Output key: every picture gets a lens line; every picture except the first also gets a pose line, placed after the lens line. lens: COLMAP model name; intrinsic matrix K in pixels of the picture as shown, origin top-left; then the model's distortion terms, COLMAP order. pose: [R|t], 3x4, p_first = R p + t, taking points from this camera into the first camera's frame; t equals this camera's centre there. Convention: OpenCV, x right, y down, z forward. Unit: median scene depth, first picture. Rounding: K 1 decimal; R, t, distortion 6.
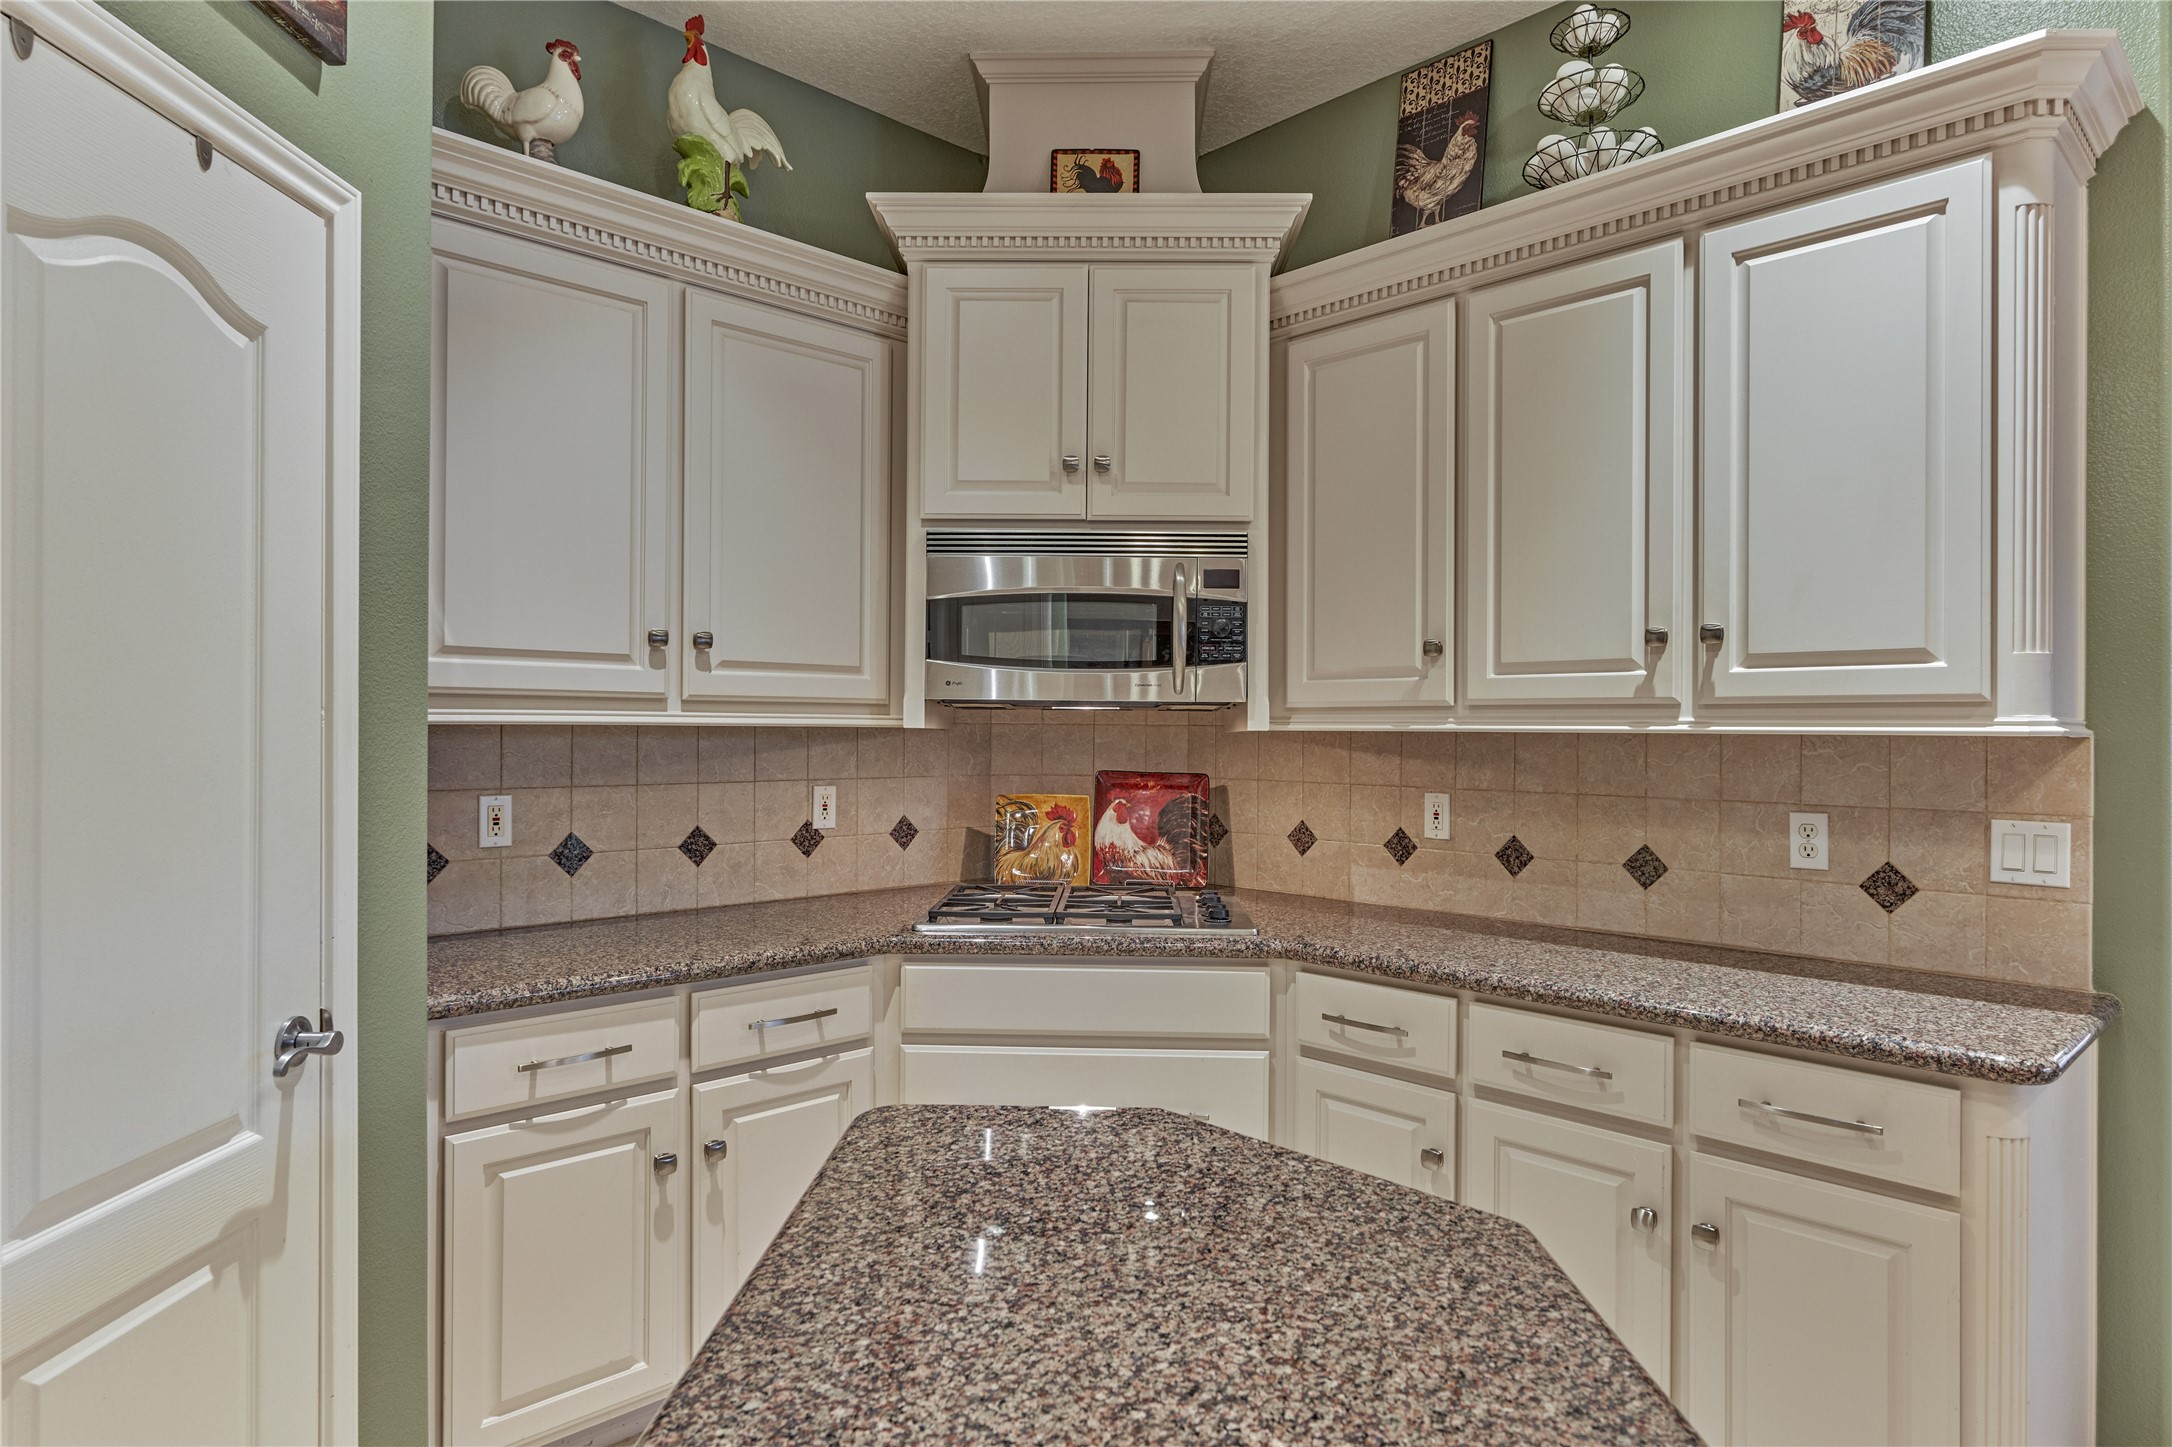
lens RADIAL K [[1238.0, 0, 1089.8], [0, 1238.0, 722.6], [0, 0, 1]] dist [0.001158, -0.000729]
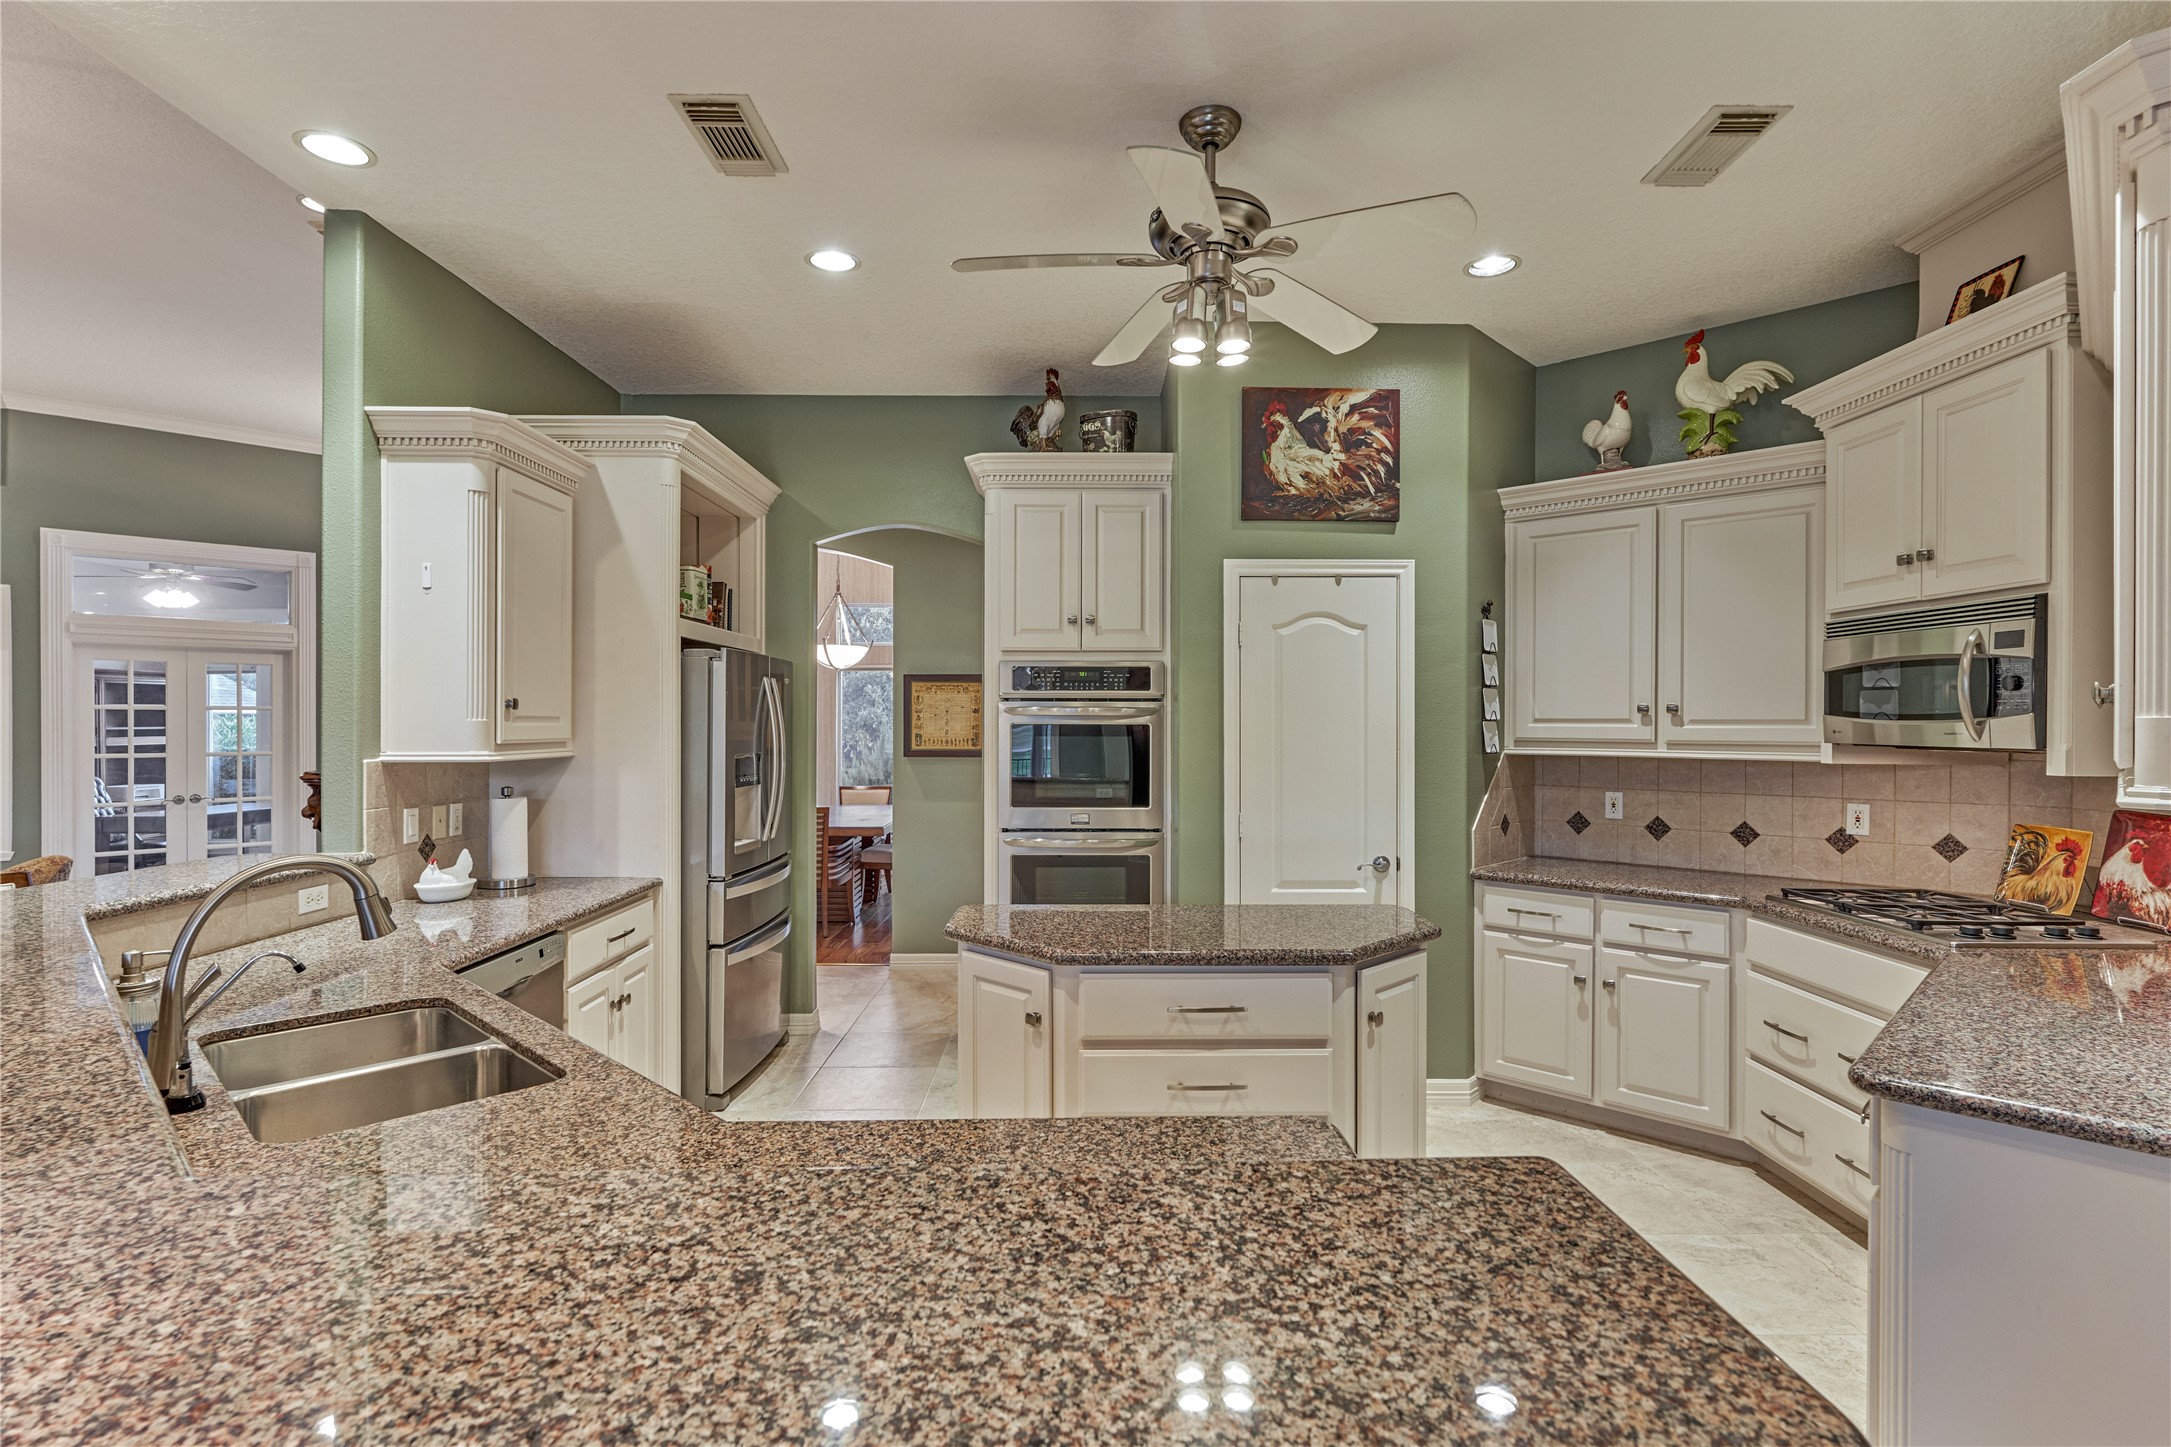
lens RADIAL K [[1050.5, 0, 1085.5], [0, 1050.5, 723.5], [0, 0, 1]] dist [-0.002695, 0.000365]
pose [[0.024376, -0.006705, -0.999680, 1.031360], [-0.000322, 0.999977, -0.006715, -0.032610], [0.999703, 0.000486, 0.024373, 0.136066]]
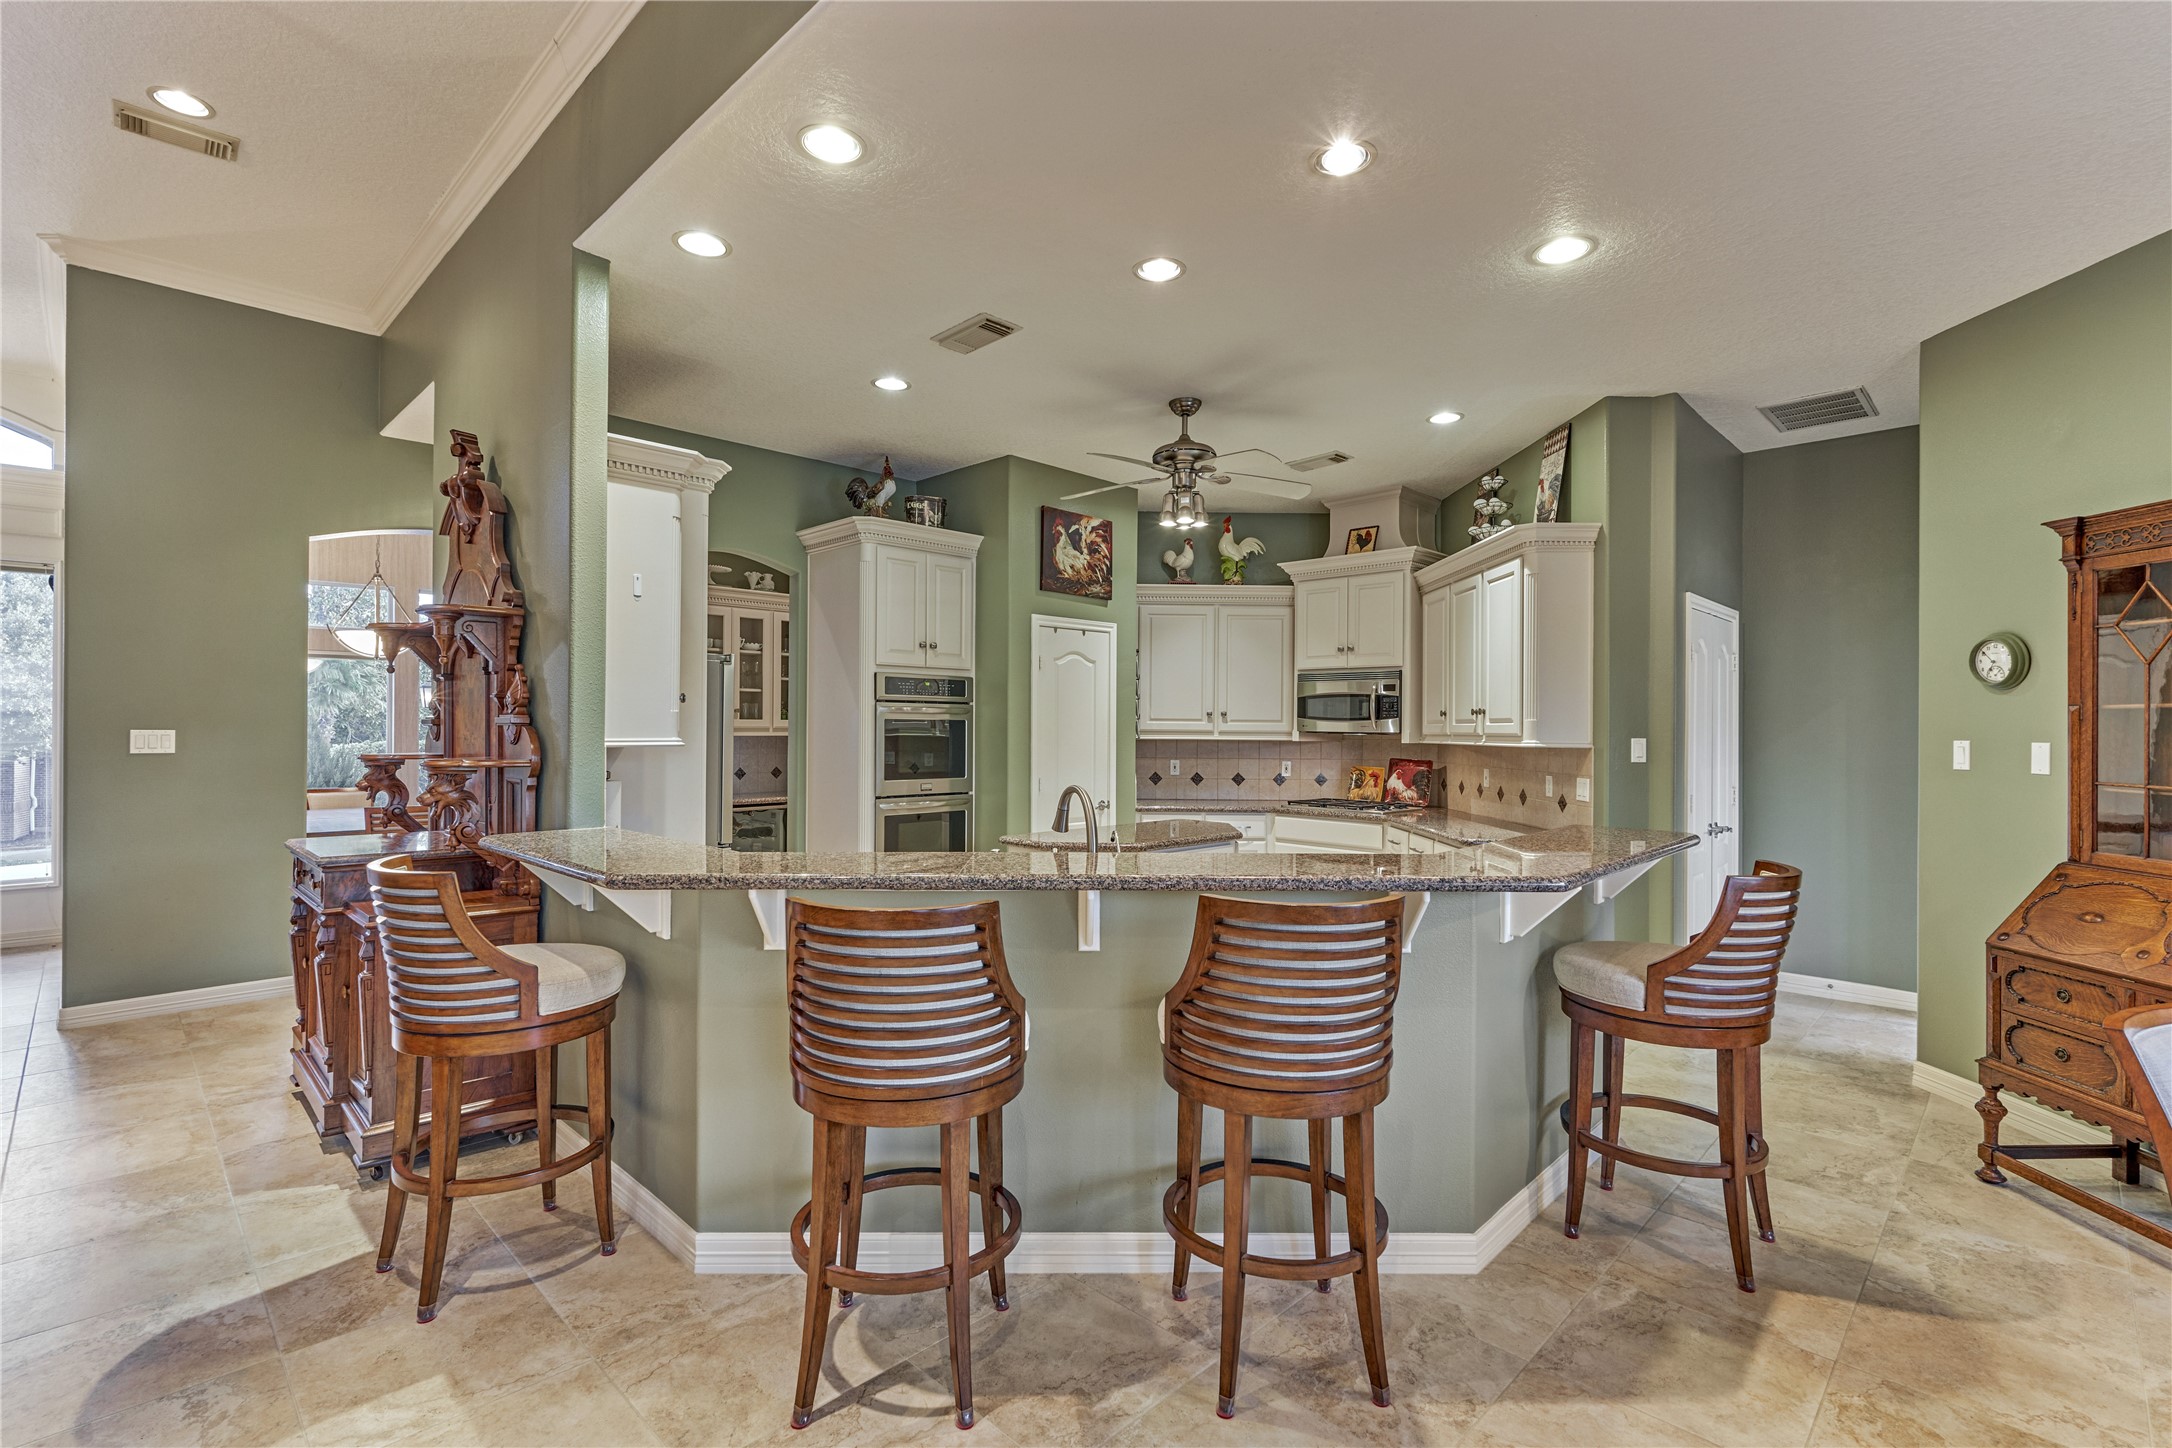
lens RADIAL K [[992.1, 0, 1089.3], [0, 992.1, 723.9], [0, 0, 1]] dist [-0.001118, 0.000229]
pose [[0.722282, -0.003965, -0.691587, 1.140946], [-0.001060, 0.999976, -0.006840, -0.019897], [0.691598, 0.005673, 0.722261, -1.044979]]
